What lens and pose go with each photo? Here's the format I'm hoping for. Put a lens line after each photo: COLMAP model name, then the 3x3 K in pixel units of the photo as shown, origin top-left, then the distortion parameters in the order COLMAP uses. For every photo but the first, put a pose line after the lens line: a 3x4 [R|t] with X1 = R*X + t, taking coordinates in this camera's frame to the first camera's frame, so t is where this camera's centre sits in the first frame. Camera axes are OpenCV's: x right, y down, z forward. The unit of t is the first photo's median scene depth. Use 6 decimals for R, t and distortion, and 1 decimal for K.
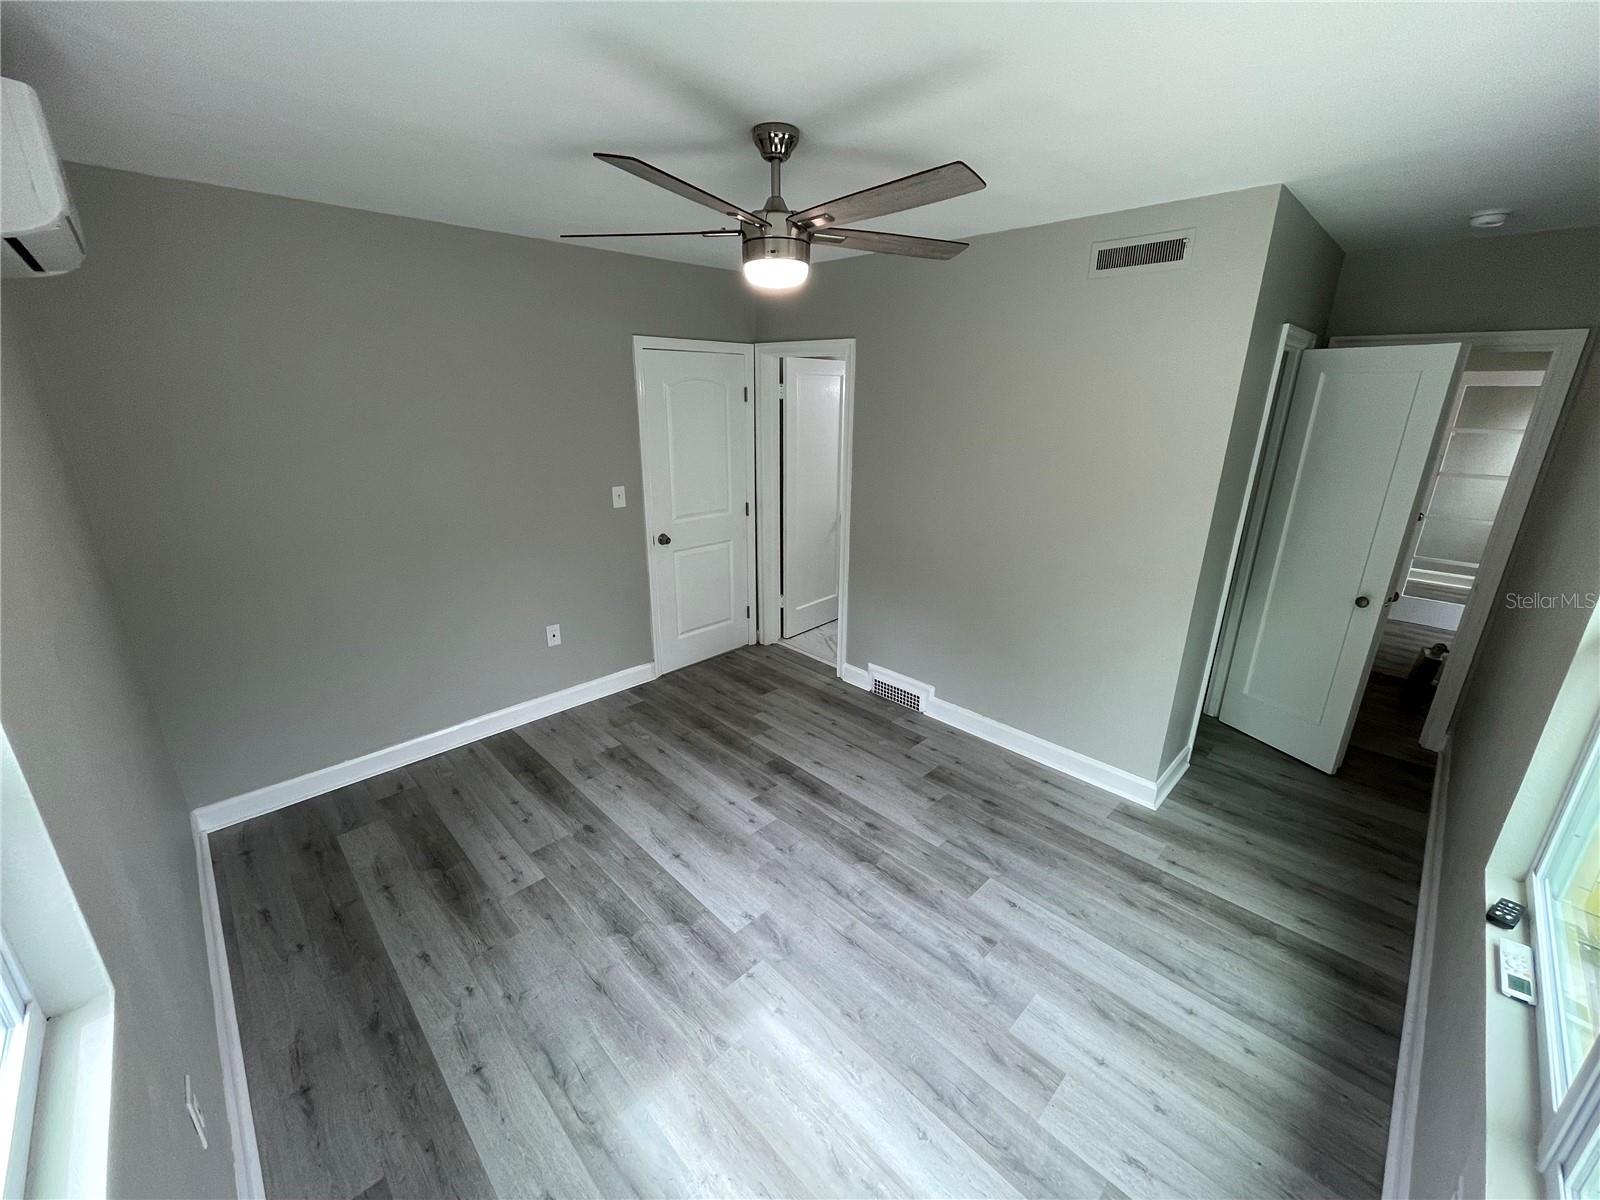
lens RADIAL K [[643.4, 0, 799.5], [0, 643.4, 601.1], [0, 0, 1]] dist [-0.000720, -0.000143]
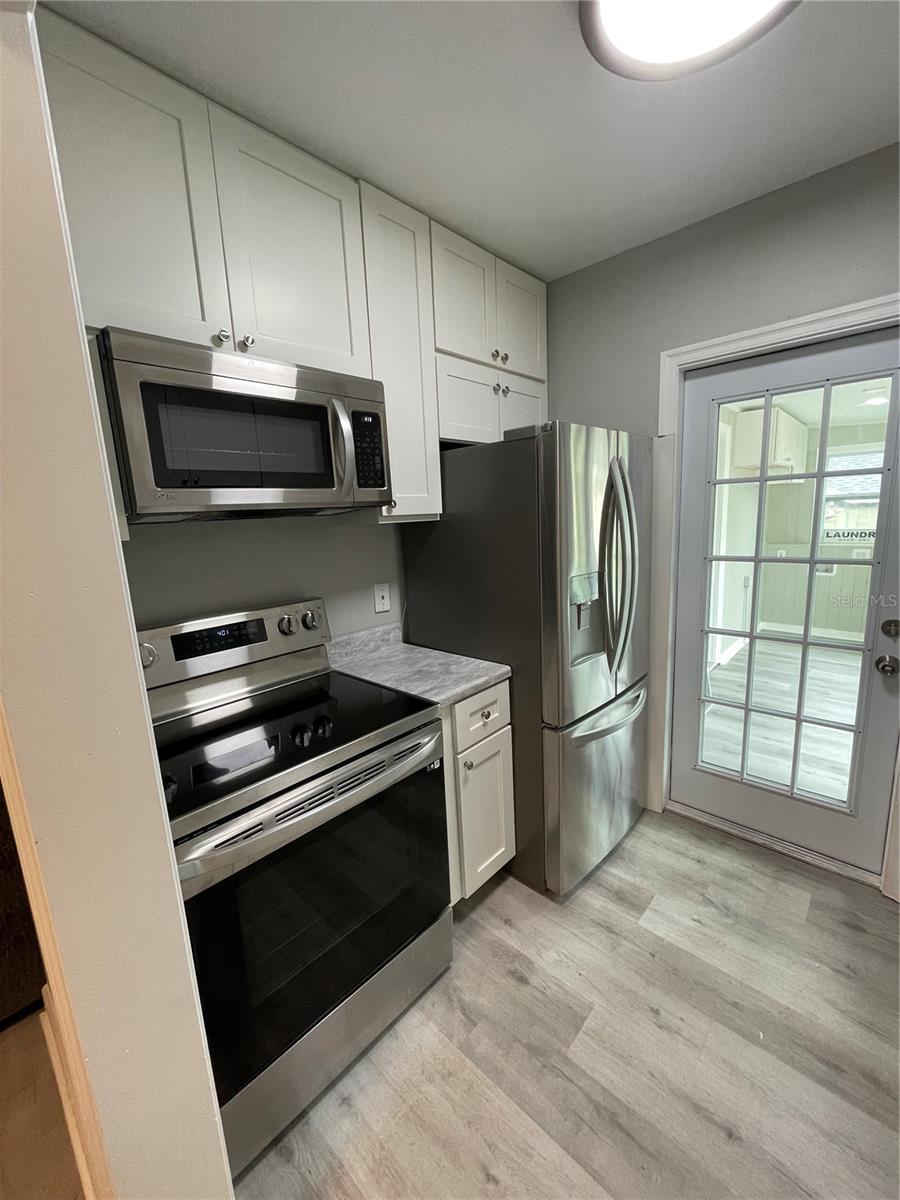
lens RADIAL K [[482.6, 0, 453.5], [0, 482.6, 603.3], [0, 0, 1]] dist [-0.000720, -0.000143]
pose [[-0.998052, 0.050062, -0.037238, 0.460045], [0.026169, 0.877675, 0.478541, -0.208526], [0.056640, 0.476634, -0.877275, 1.320844]]
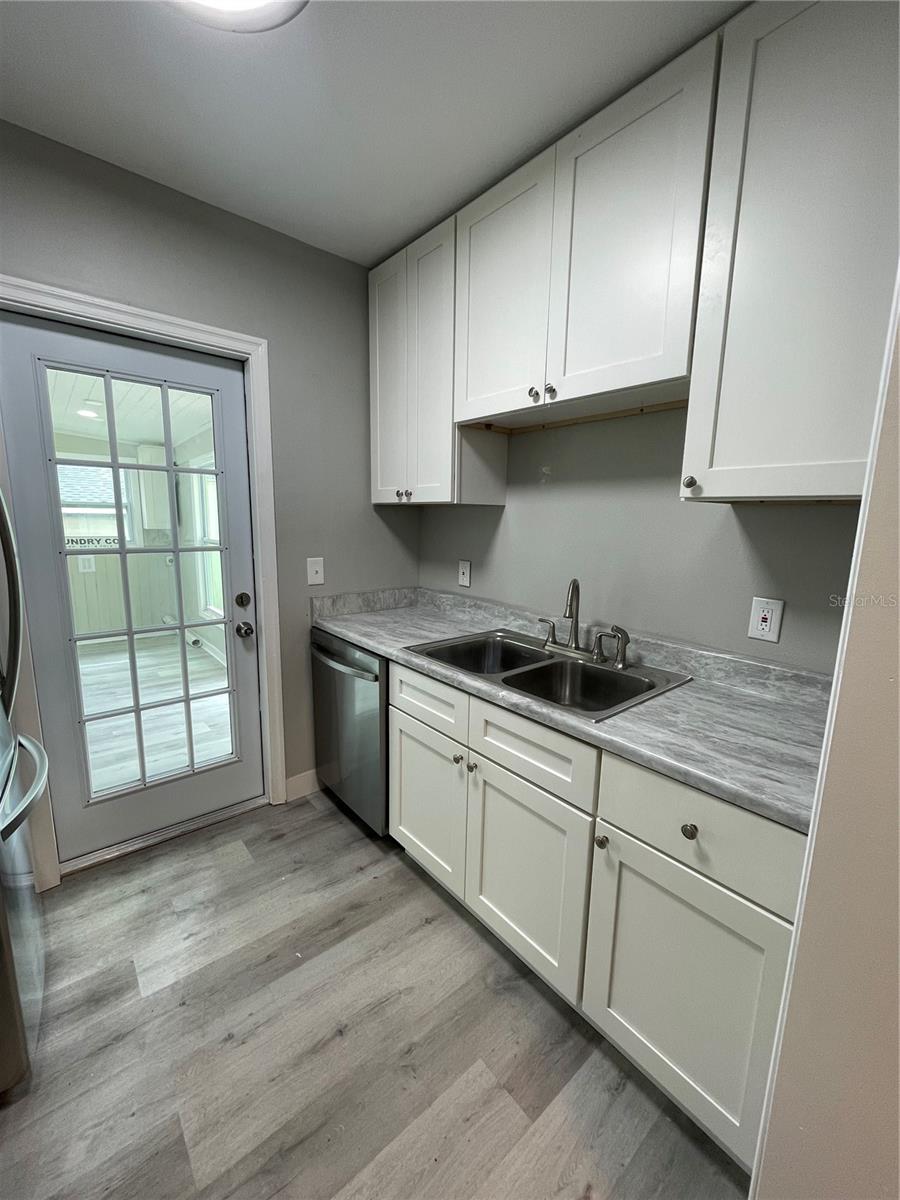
lens RADIAL K [[482.6, 0, 452.3], [0, 482.6, 596.6], [0, 0, 1]] dist [-0.000720, -0.000143]
pose [[-0.083613, 0.155370, -0.984312, 0.733503], [-0.326978, 0.928804, 0.174383, -0.056887], [0.941326, 0.336429, -0.026858, 1.047969]]
